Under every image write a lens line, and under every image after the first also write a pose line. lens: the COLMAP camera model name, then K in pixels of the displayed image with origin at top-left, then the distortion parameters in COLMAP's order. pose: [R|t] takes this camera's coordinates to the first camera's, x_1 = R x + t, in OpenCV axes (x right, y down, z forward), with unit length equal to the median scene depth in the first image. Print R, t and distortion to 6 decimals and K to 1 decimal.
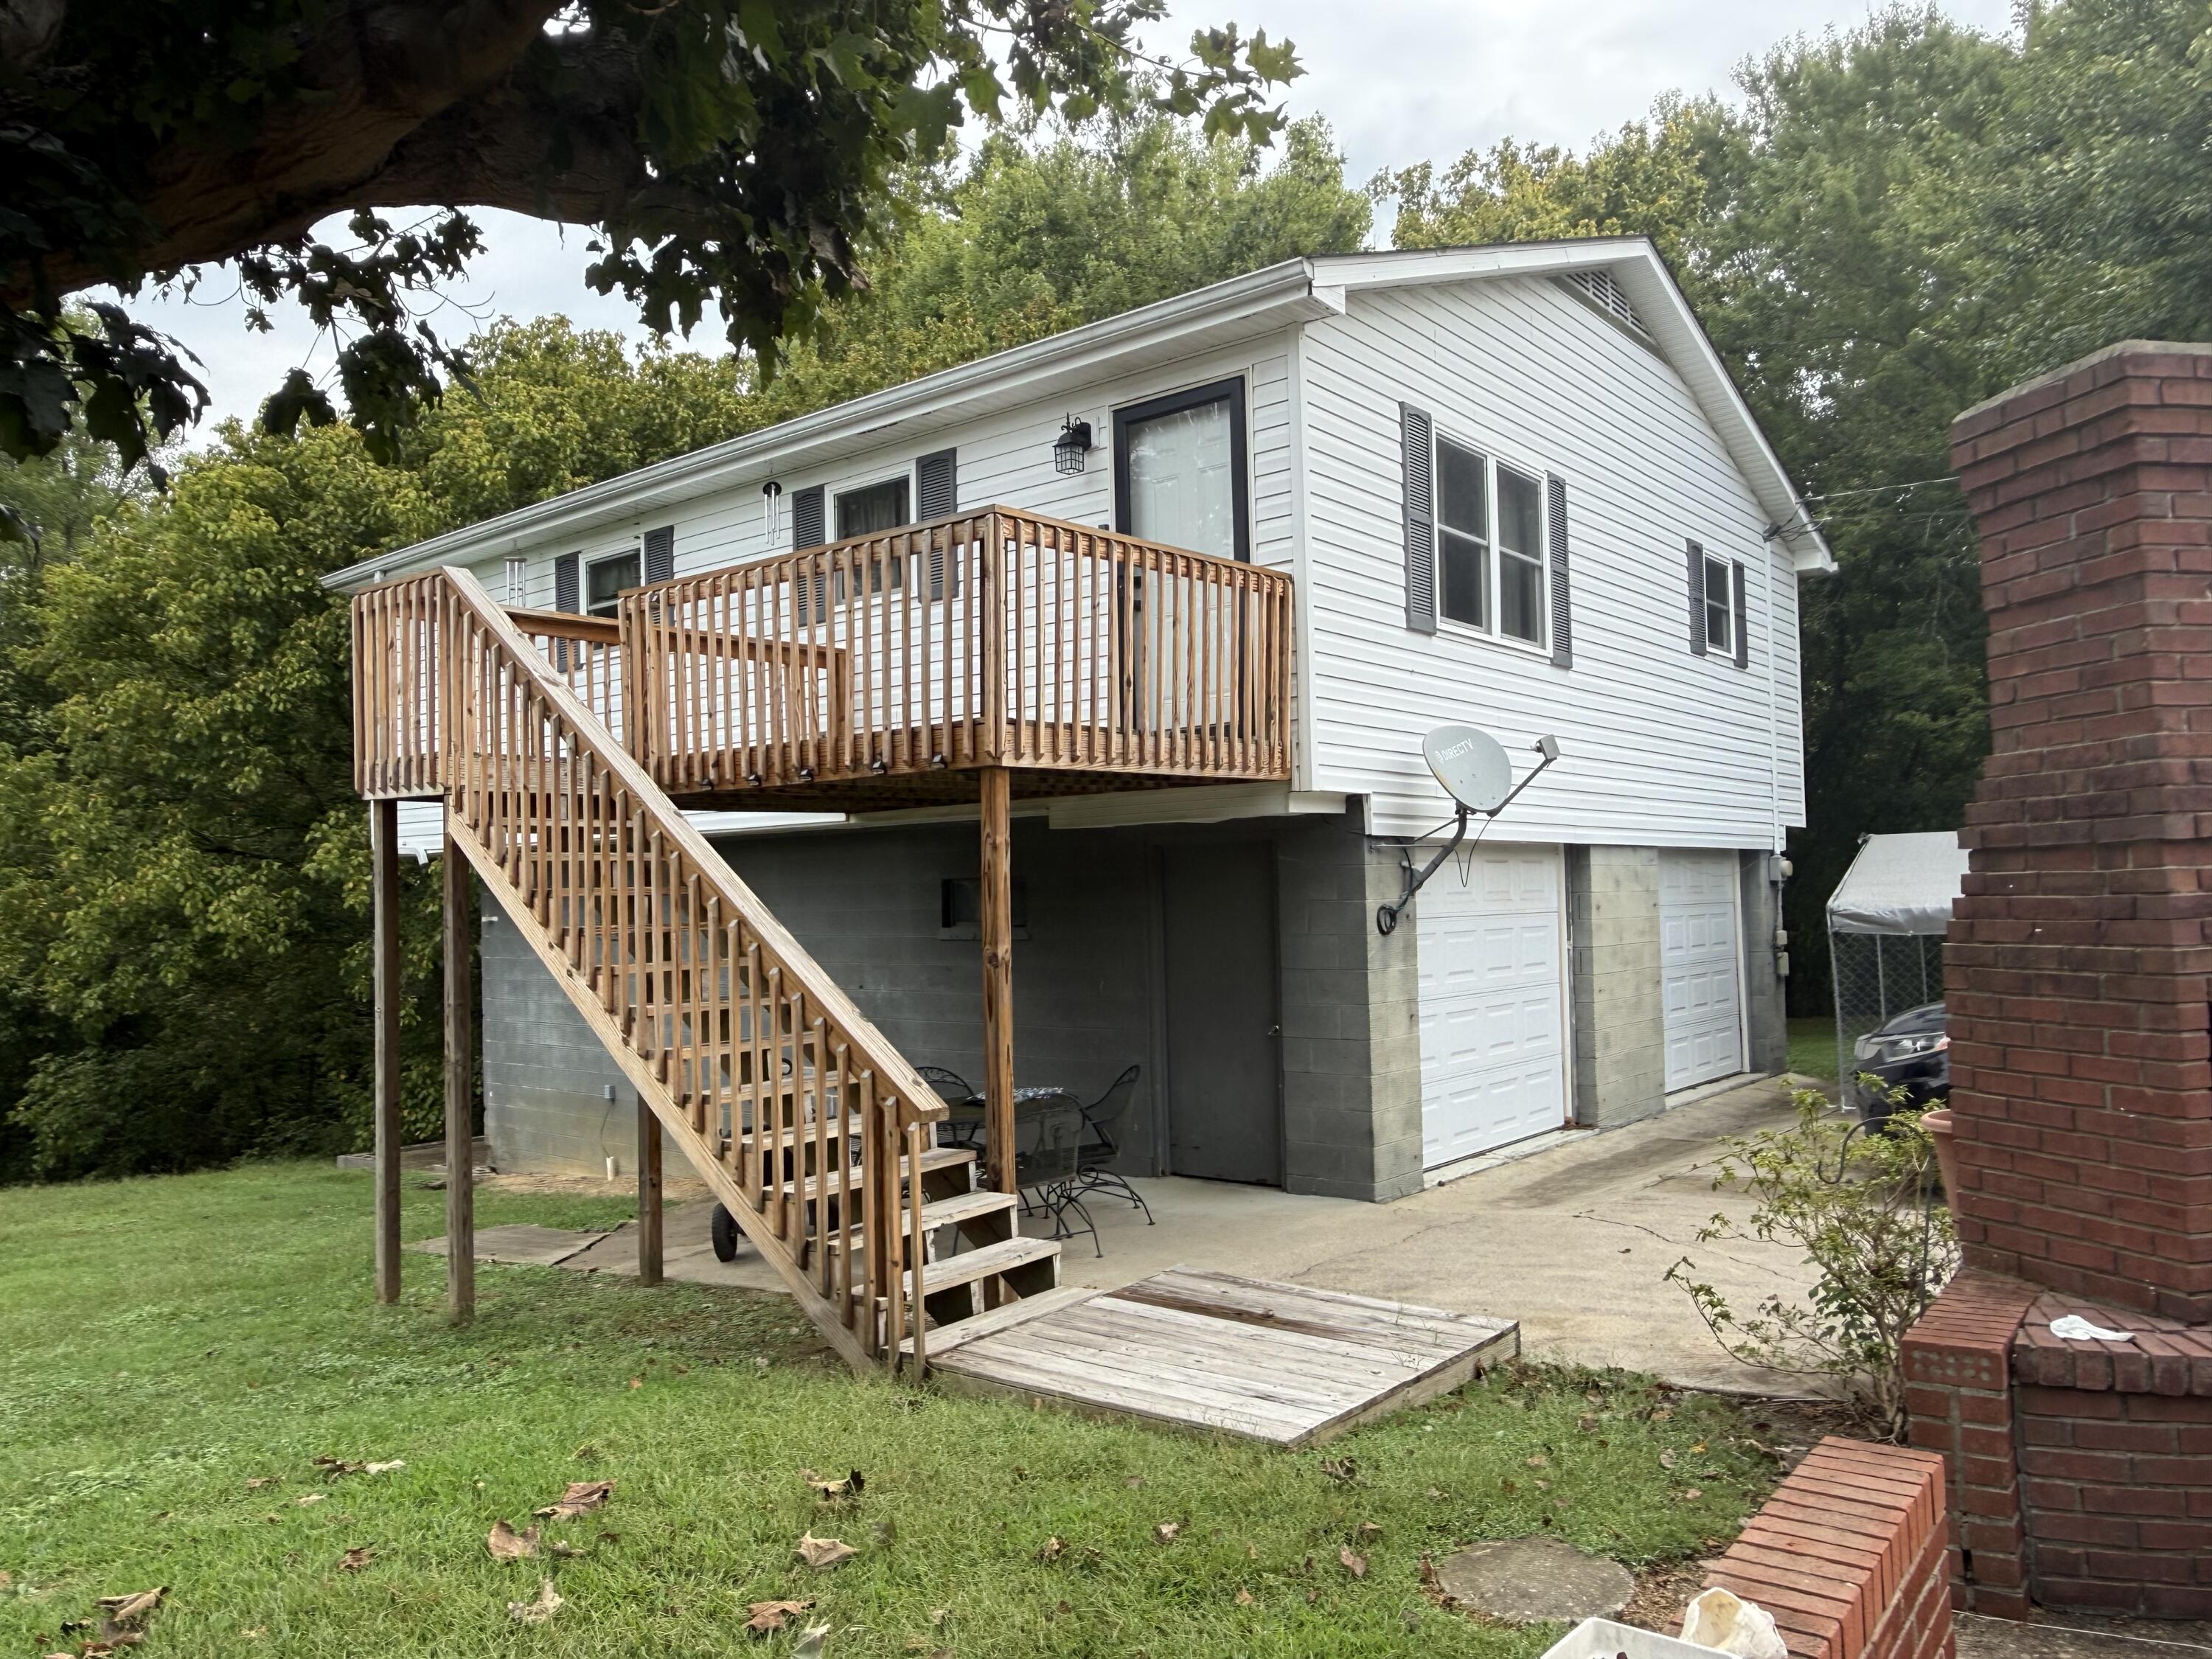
lens RADIAL K [[1623.6, 0, 1008.2], [0, 1623.6, 823.8], [0, 0, 1]] dist [-0.003245, 0.000178]
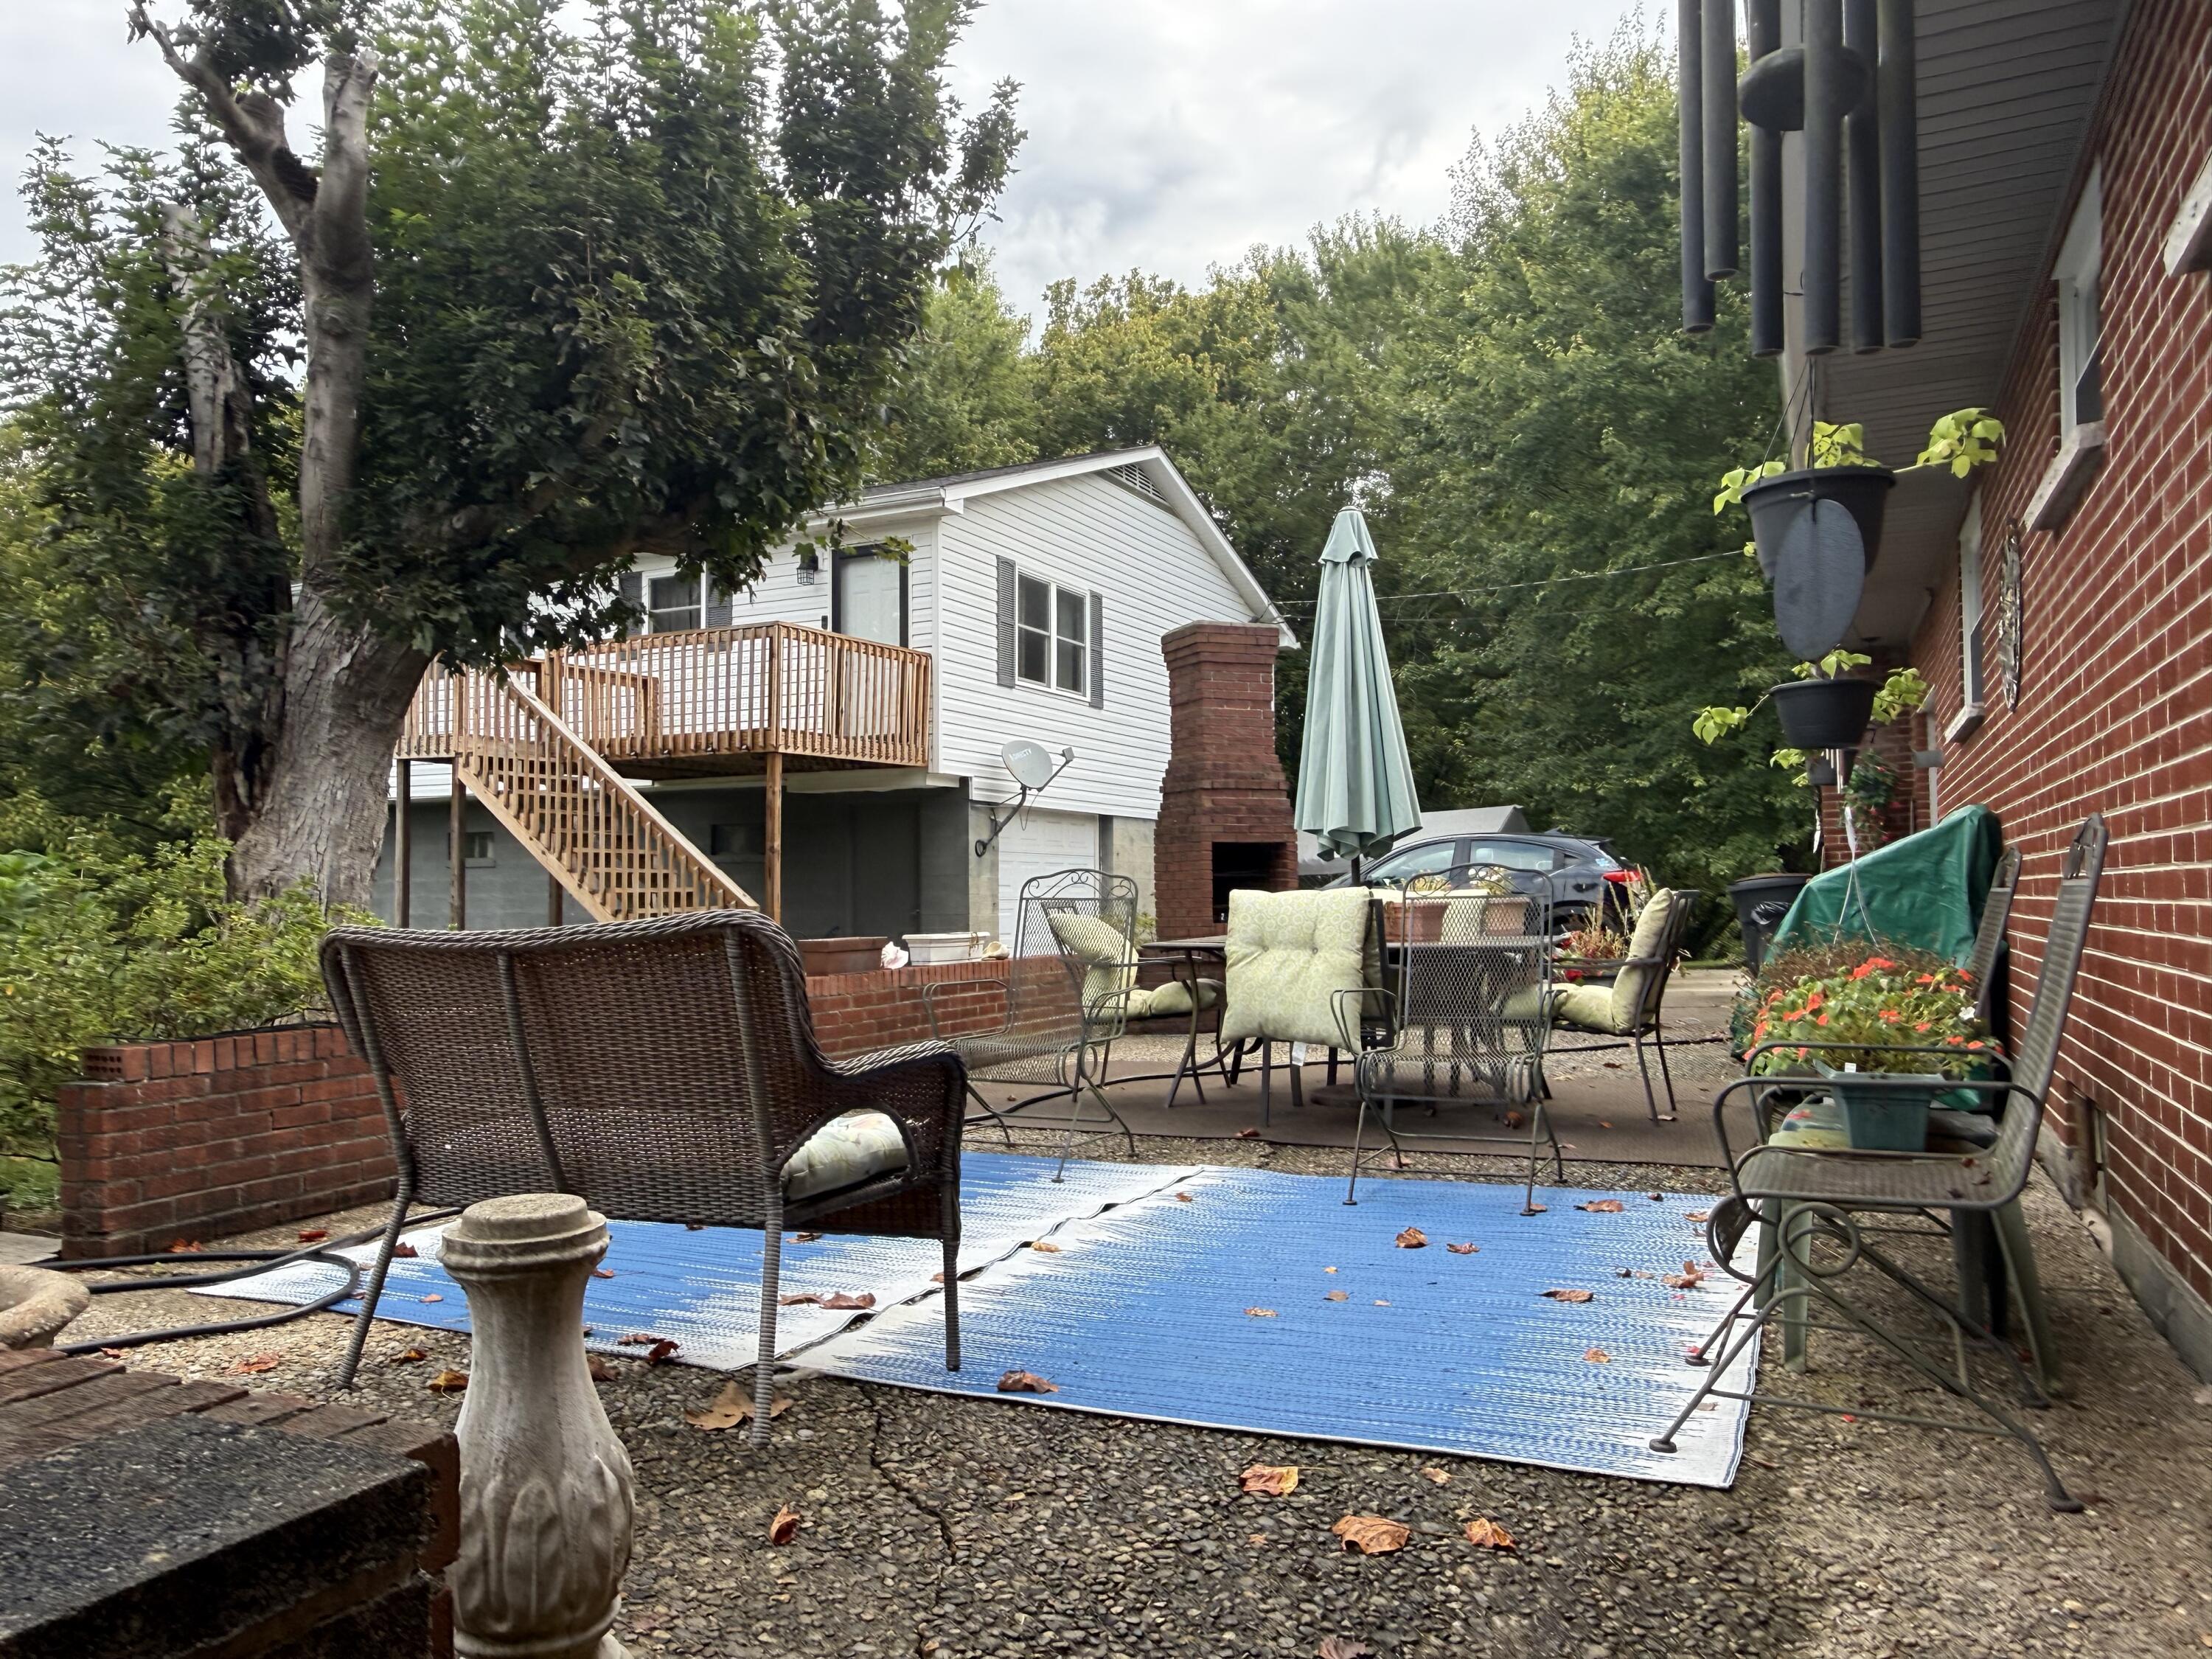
lens RADIAL K [[1584.2, 0, 1106.0], [0, 1584.2, 829.5], [0, 0, 1]] dist [-0.000887, 0.007788]
pose [[0.964860, 0.023924, 0.261674, -0.090906], [-0.024395, 0.999701, -0.001451, 0.038860], [-0.261631, -0.004983, 0.965155, -0.727198]]
